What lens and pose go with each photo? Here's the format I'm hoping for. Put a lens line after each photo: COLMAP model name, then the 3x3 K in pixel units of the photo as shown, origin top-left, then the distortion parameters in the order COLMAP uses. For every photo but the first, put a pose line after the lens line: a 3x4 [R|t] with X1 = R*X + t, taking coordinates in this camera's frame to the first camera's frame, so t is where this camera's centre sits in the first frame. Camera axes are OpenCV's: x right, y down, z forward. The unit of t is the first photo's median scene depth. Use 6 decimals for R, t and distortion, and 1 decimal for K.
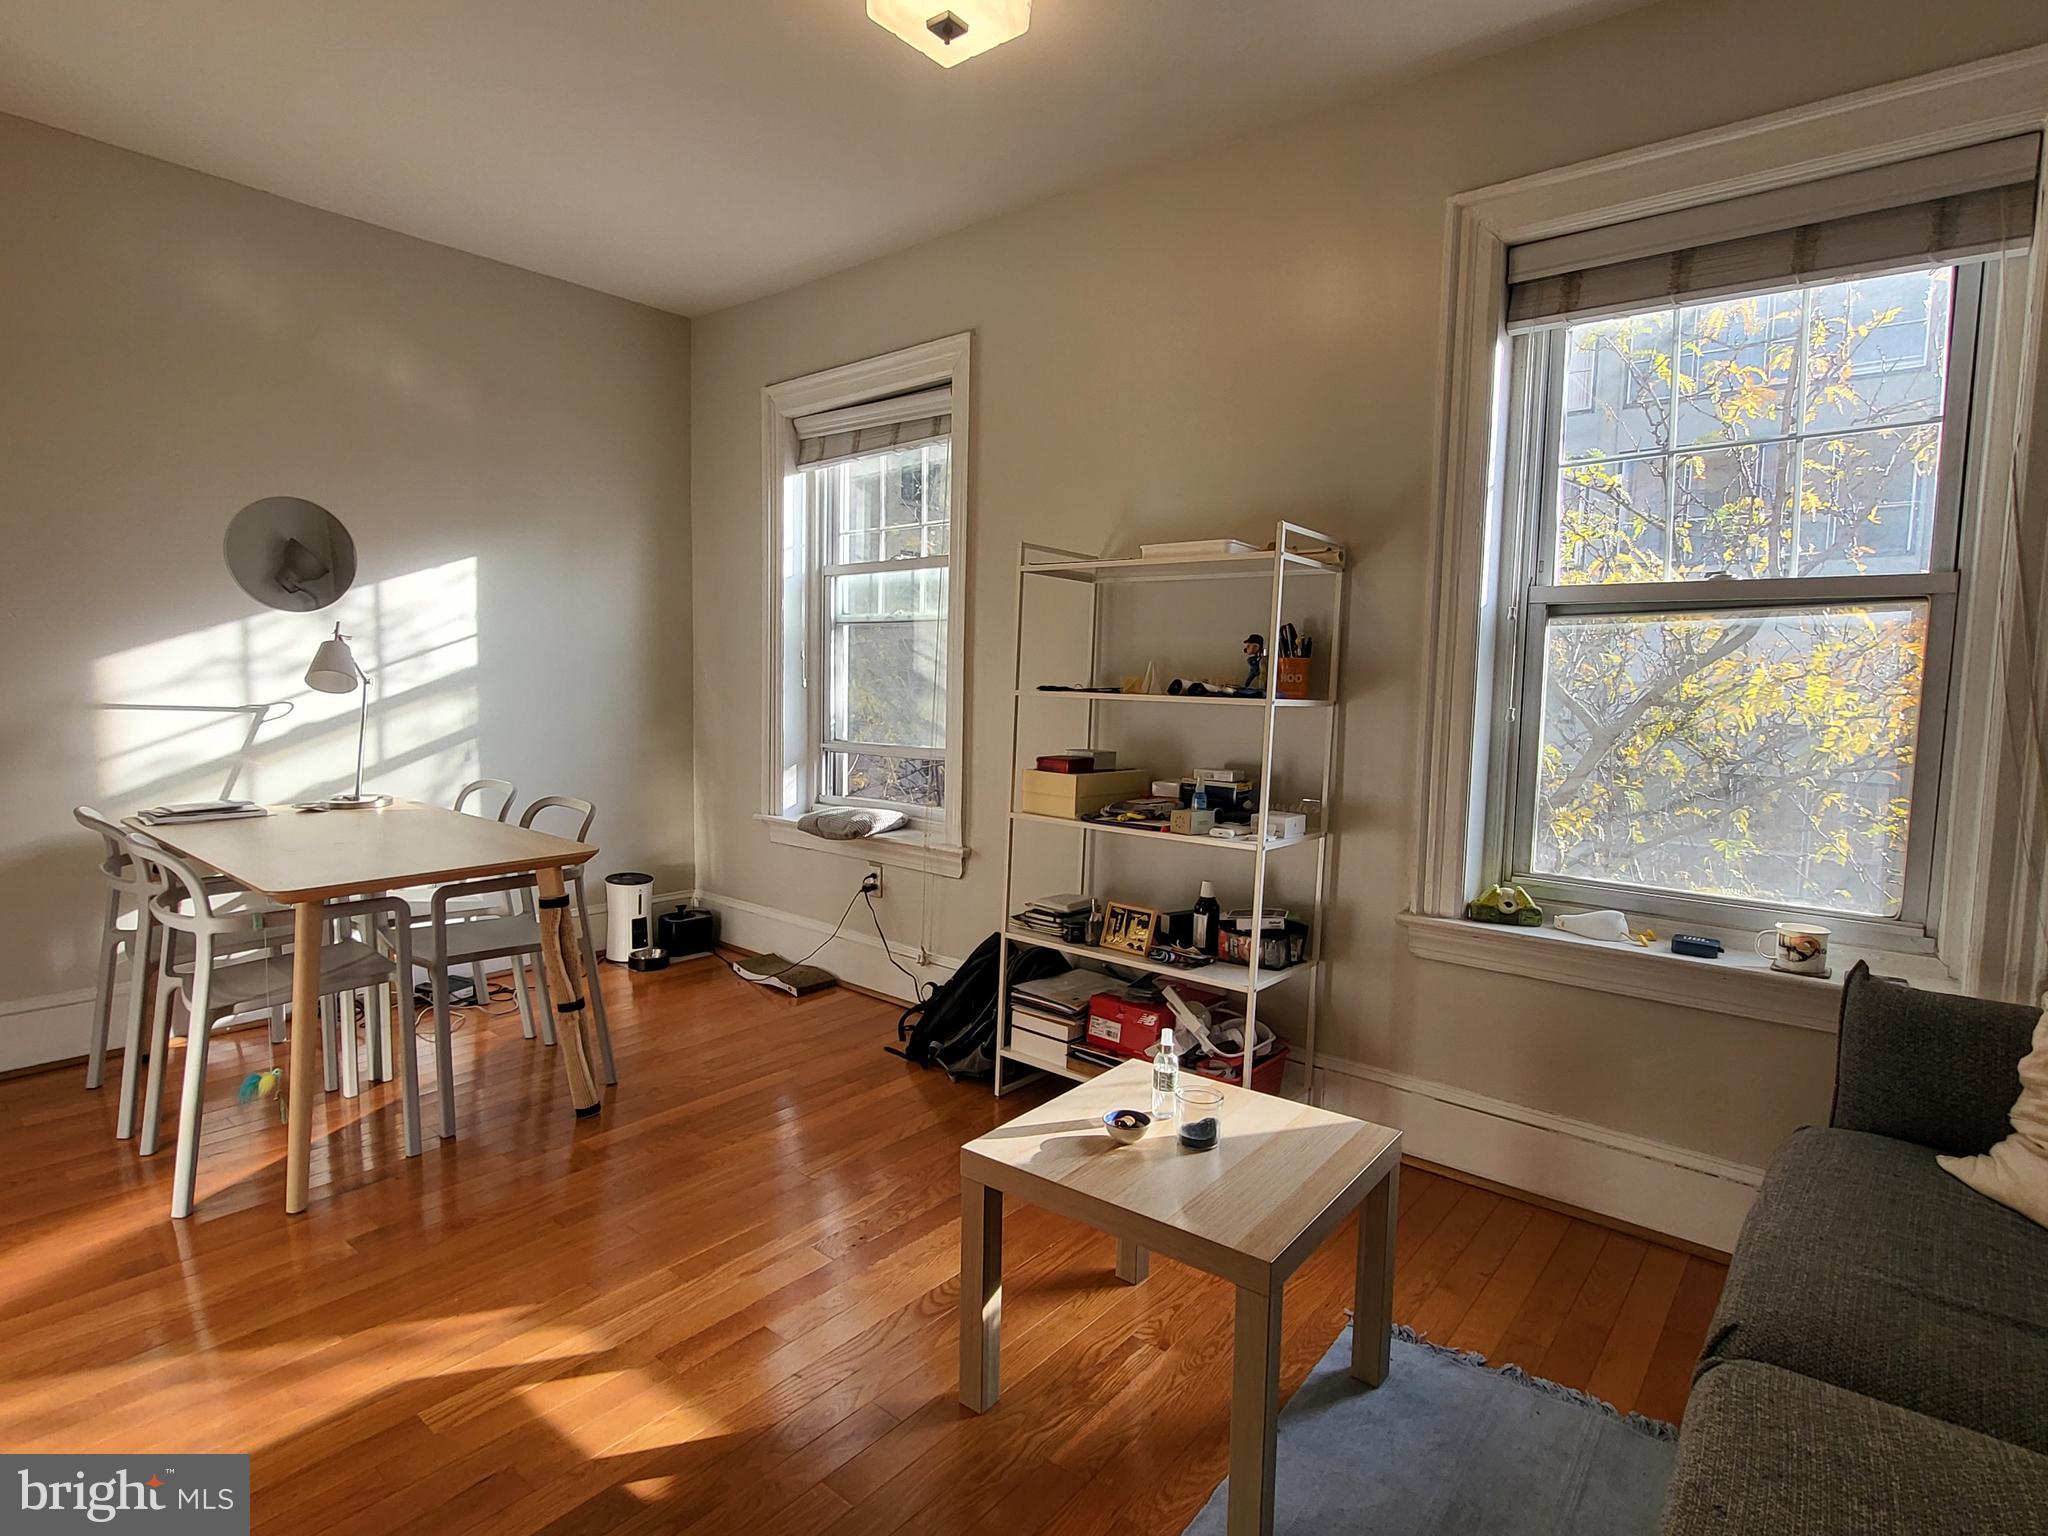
lens RADIAL K [[1057.5, 0, 1004.3], [0, 1057.5, 761.9], [0, 0, 1]] dist [-0.001002, -0.000760]
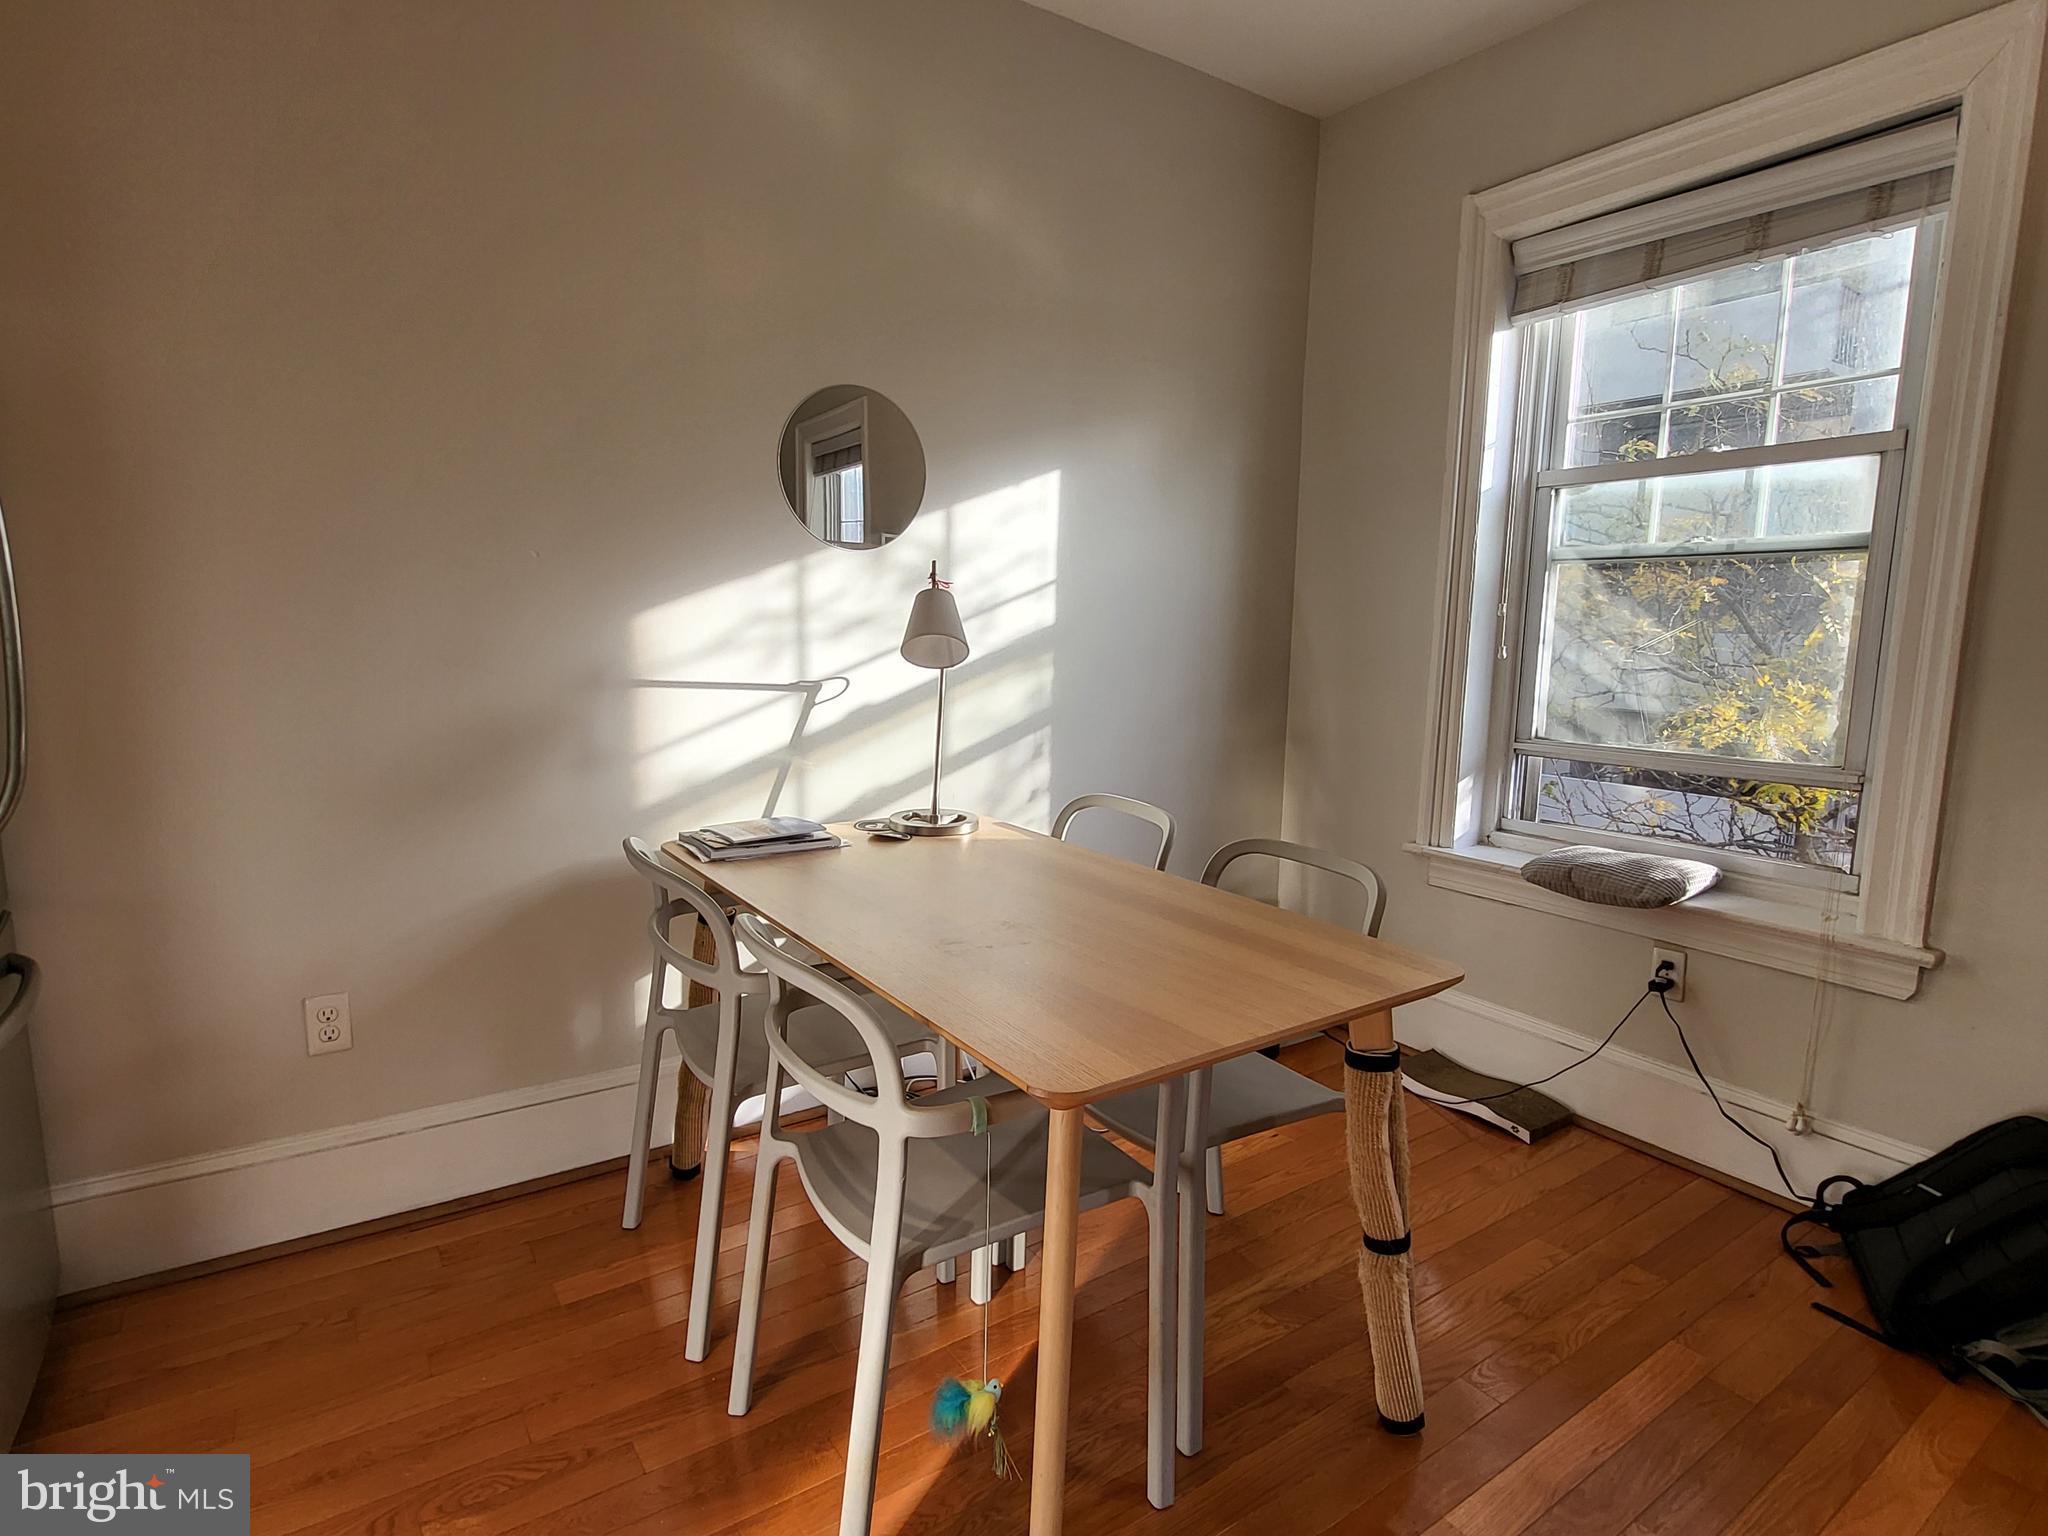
lens RADIAL K [[1057.5, 0, 1004.3], [0, 1057.5, 761.9], [0, 0, 1]] dist [-0.001002, -0.000760]
pose [[0.962628, 0.035680, -0.268465, -0.362630], [-0.024455, 0.998686, 0.045039, -0.032643], [0.269719, -0.036790, 0.962236, 0.325526]]
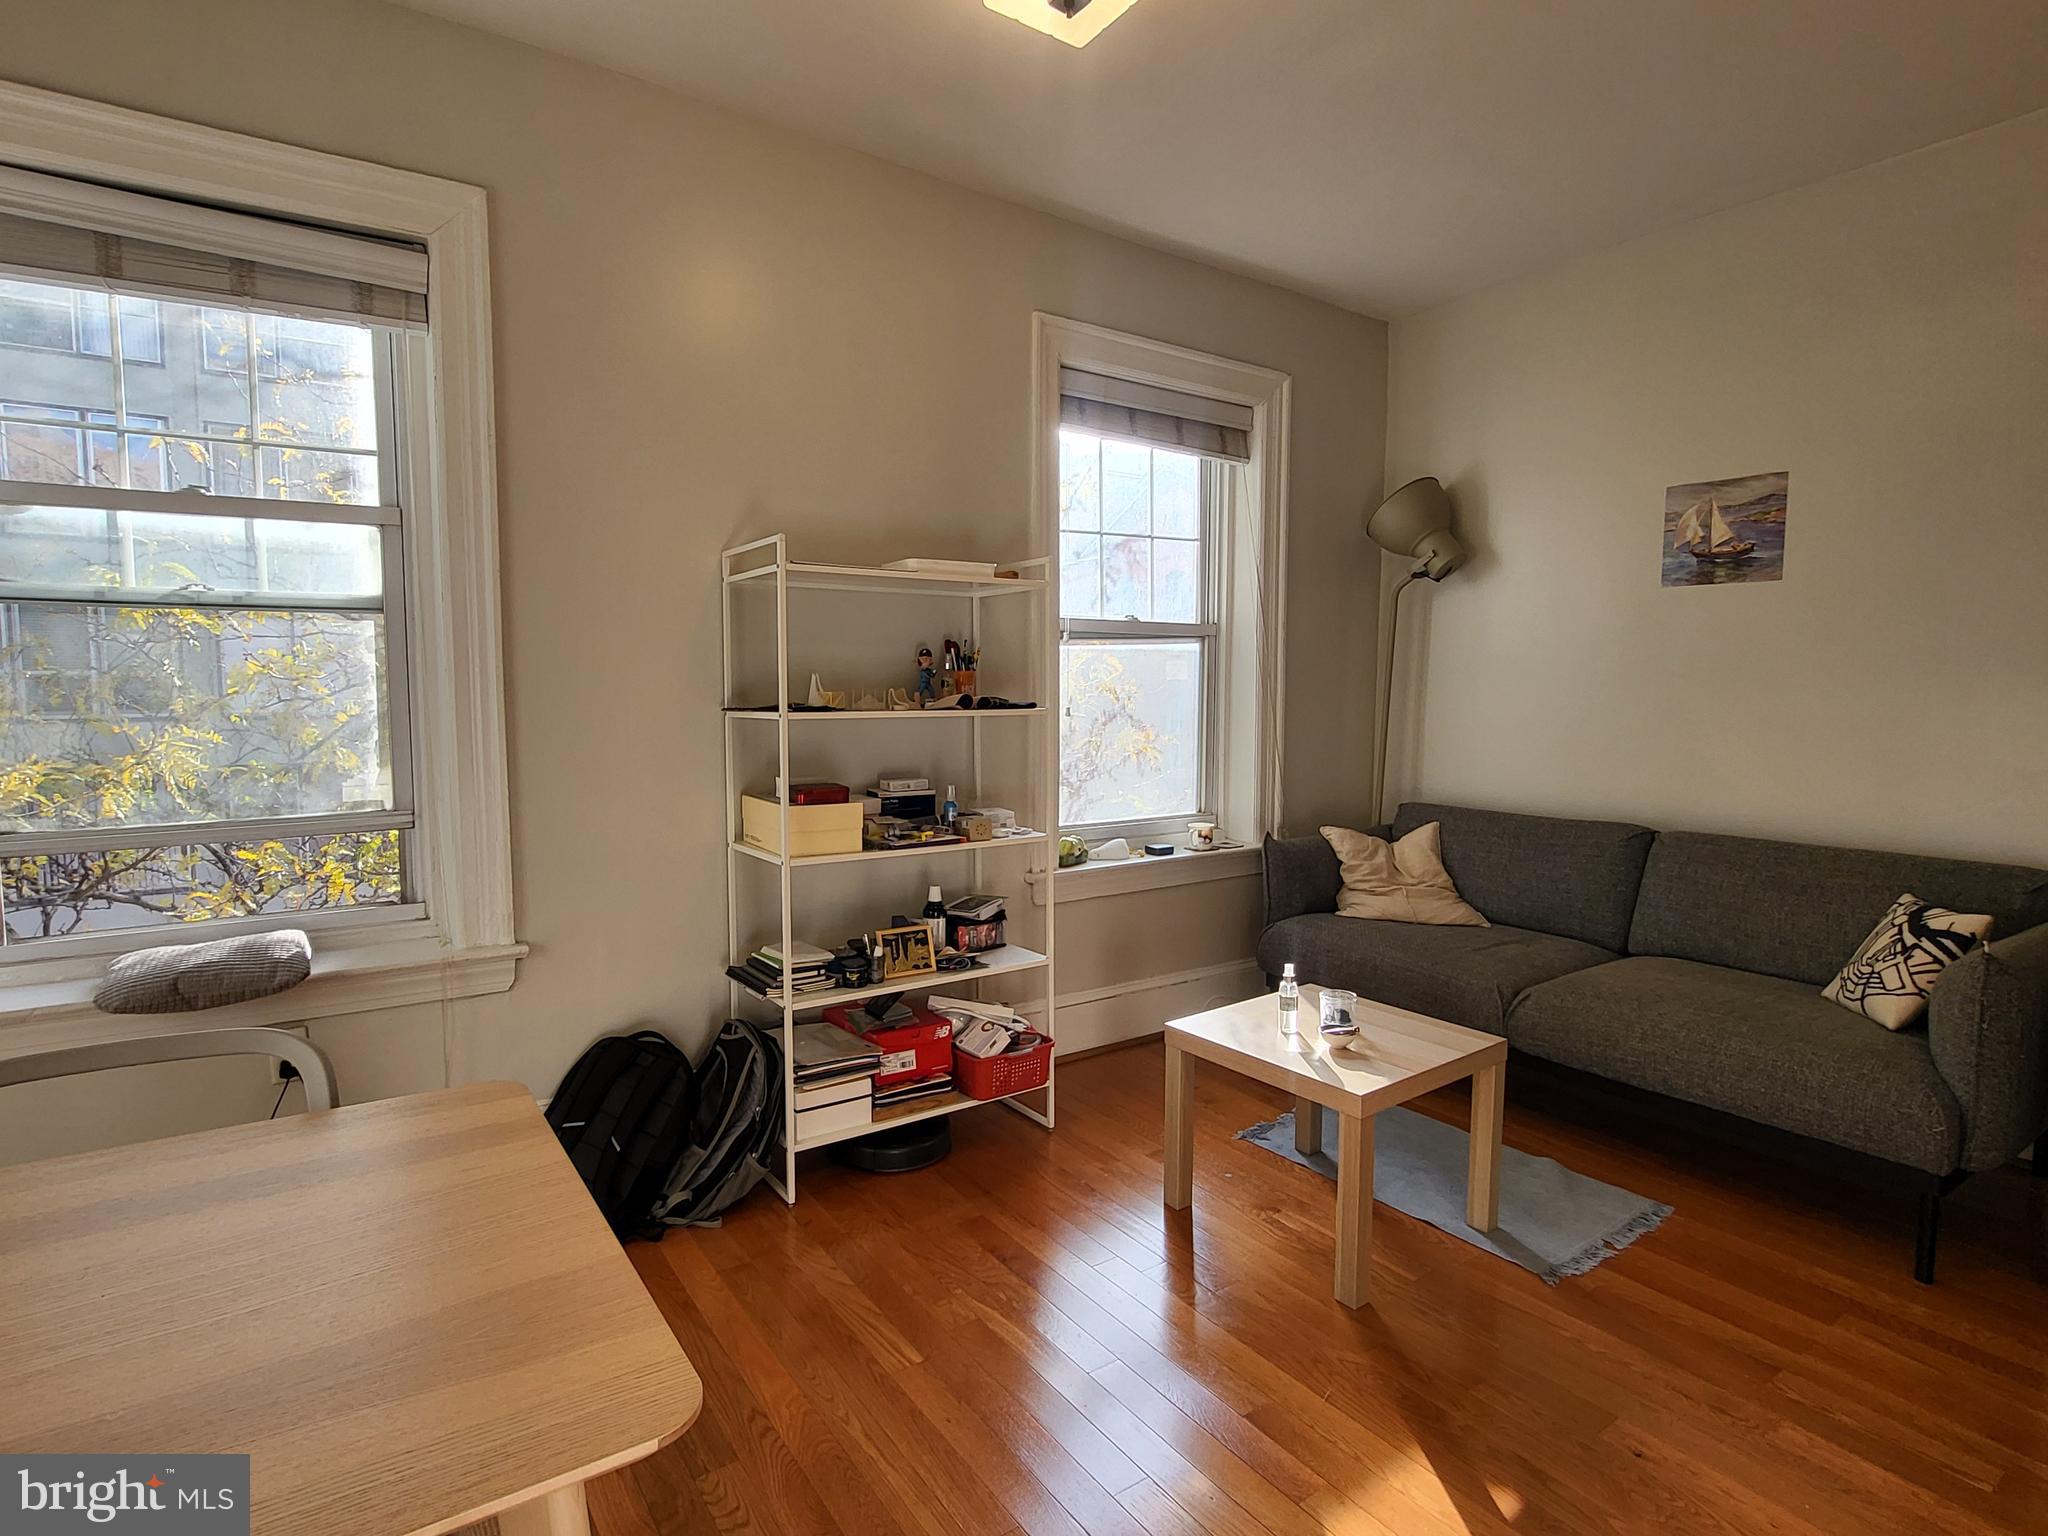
lens RADIAL K [[1057.5, 0, 1004.3], [0, 1057.5, 761.9], [0, 0, 1]] dist [-0.001002, -0.000760]
pose [[0.276470, -0.087635, 0.957018, -0.595611], [0.088887, 0.993897, 0.065334, -0.053374], [-0.956903, 0.067004, 0.282573, 0.489252]]
